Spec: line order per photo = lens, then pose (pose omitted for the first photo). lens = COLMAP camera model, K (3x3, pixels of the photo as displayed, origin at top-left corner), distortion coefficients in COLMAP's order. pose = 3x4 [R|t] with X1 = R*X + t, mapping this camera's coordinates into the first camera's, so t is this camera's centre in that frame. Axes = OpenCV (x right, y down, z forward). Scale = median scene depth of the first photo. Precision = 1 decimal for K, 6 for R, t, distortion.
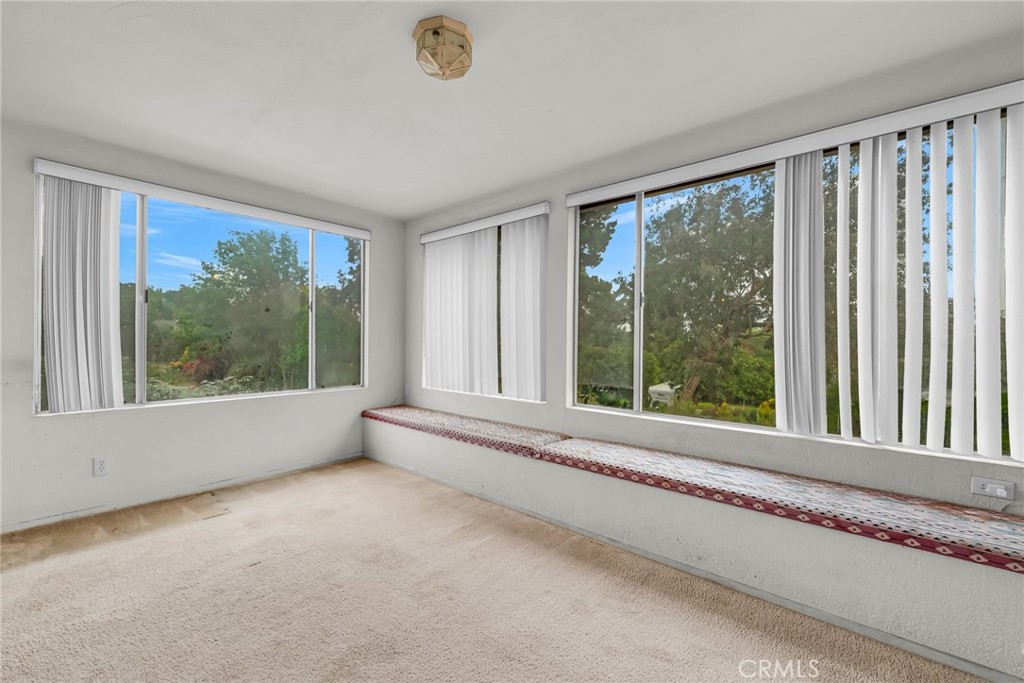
lens RADIAL K [[410.1, 0, 512.0], [0, 410.1, 341.5], [0, 0, 1]] dist [-0.001335, -0.000091]
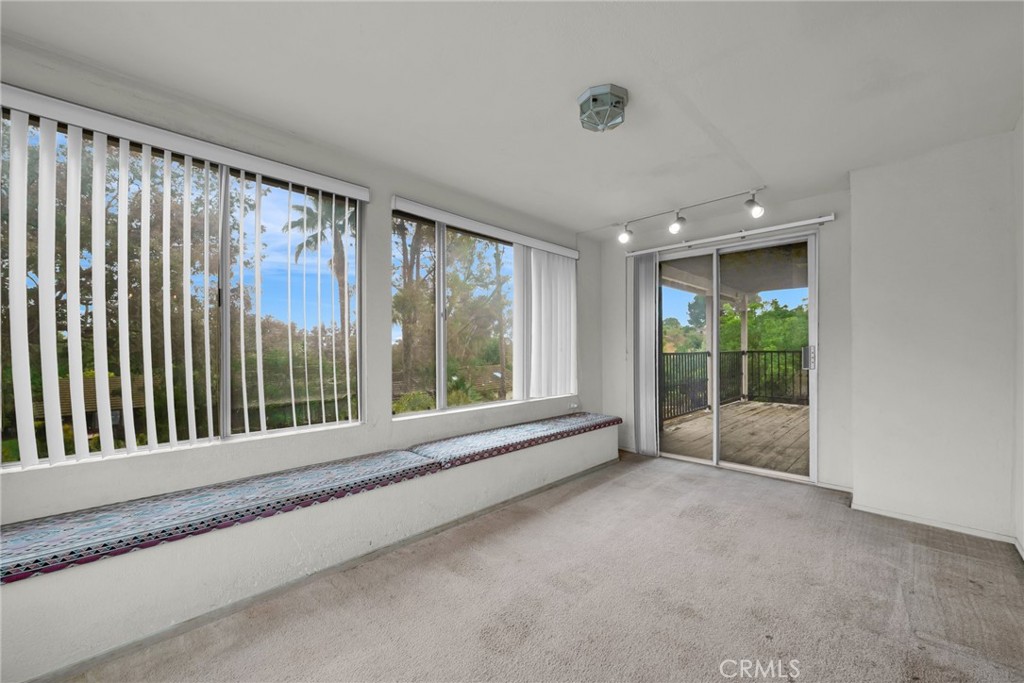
lens RADIAL K [[416.6, 0, 508.6], [0, 416.6, 345.2], [0, 0, 1]] dist [0.000519, -0.000032]
pose [[0.041611, 0.008660, 0.999096, -0.874054], [0.003743, 0.999954, -0.008823, -0.001780], [-0.999127, 0.004106, 0.041577, 0.756761]]
